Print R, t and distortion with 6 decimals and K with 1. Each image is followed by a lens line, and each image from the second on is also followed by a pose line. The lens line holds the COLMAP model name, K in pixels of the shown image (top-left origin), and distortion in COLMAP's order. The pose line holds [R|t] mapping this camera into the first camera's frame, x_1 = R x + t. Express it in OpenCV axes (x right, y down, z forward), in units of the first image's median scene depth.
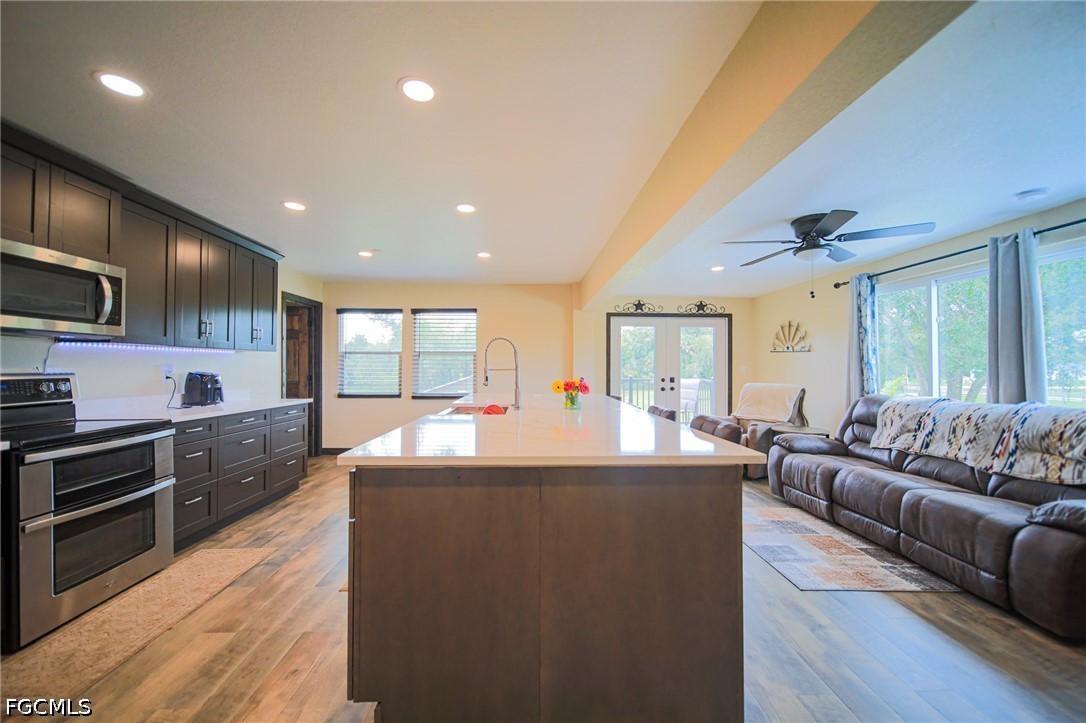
lens RADIAL K [[403.7, 0, 543.8], [0, 403.7, 362.3], [0, 0, 1]] dist [-0.006236, -0.000050]
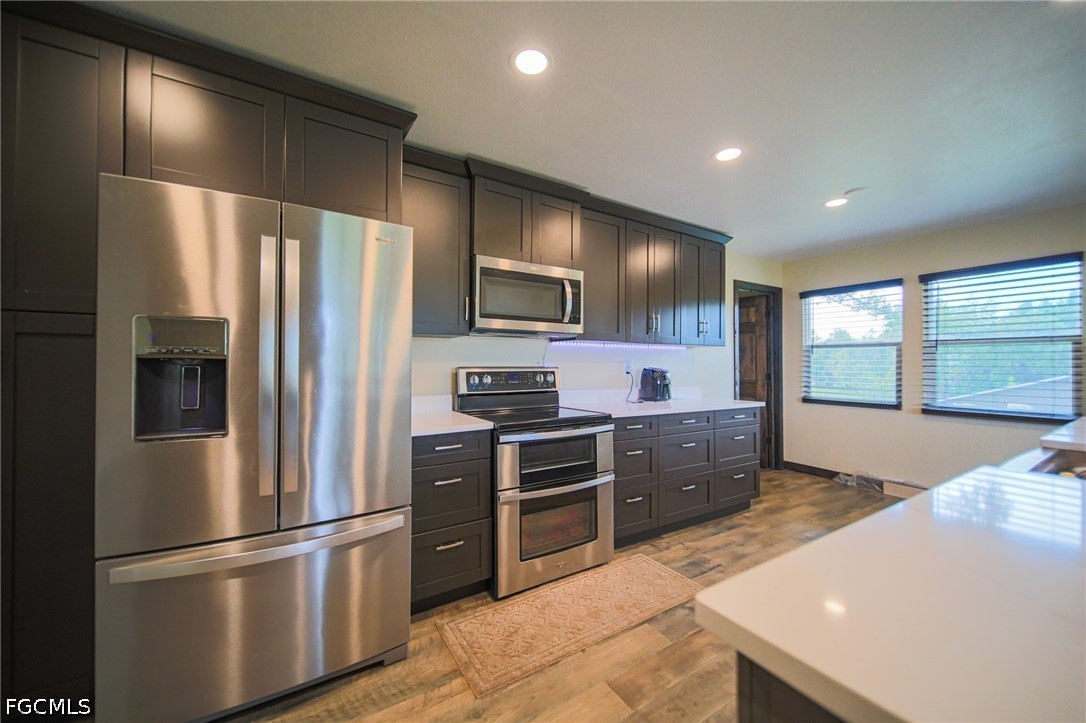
lens RADIAL K [[403.7, 0, 545.2], [0, 403.7, 360.7], [0, 0, 1]] dist [-0.006236, -0.000050]
pose [[0.487703, -0.007249, -0.872980, -0.100175], [0.005096, 0.999972, -0.005457, 0.010240], [0.872995, -0.001787, 0.487726, 0.268540]]
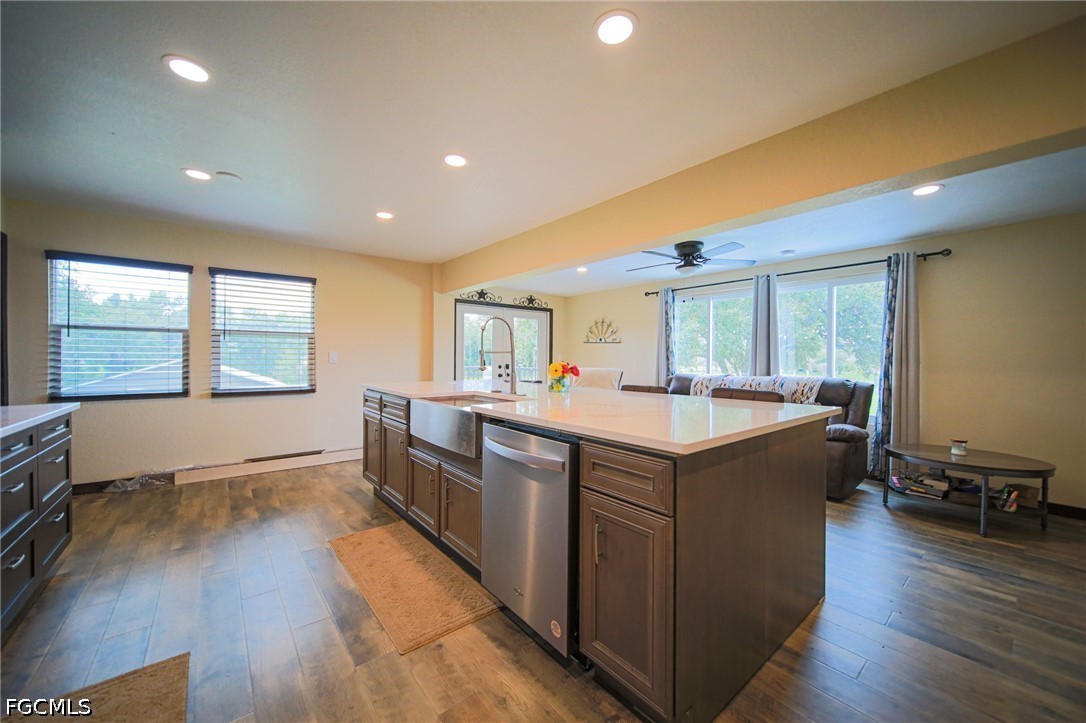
lens RADIAL K [[403.7, 0, 540.3], [0, 403.7, 356.8], [0, 0, 1]] dist [-0.006236, -0.000050]
pose [[0.798442, 0.003862, 0.602059, -0.489390], [-0.009914, 0.999928, 0.006733, 0.017556], [-0.601990, -0.011345, 0.798423, 0.185465]]
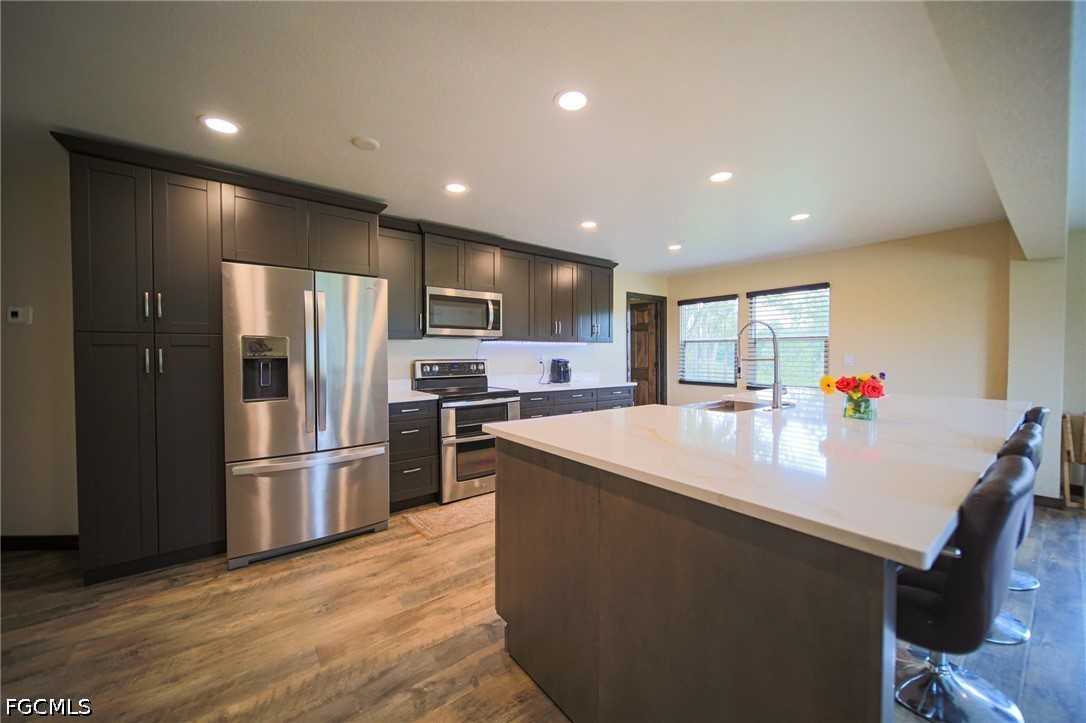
lens RADIAL K [[403.7, 0, 548.7], [0, 403.7, 359.9], [0, 0, 1]] dist [-0.006236, -0.000050]
pose [[0.584943, 0.012127, -0.810984, 0.266287], [0.009532, 0.999716, 0.021825, -0.003633], [0.811019, -0.020496, 0.584661, 0.147719]]
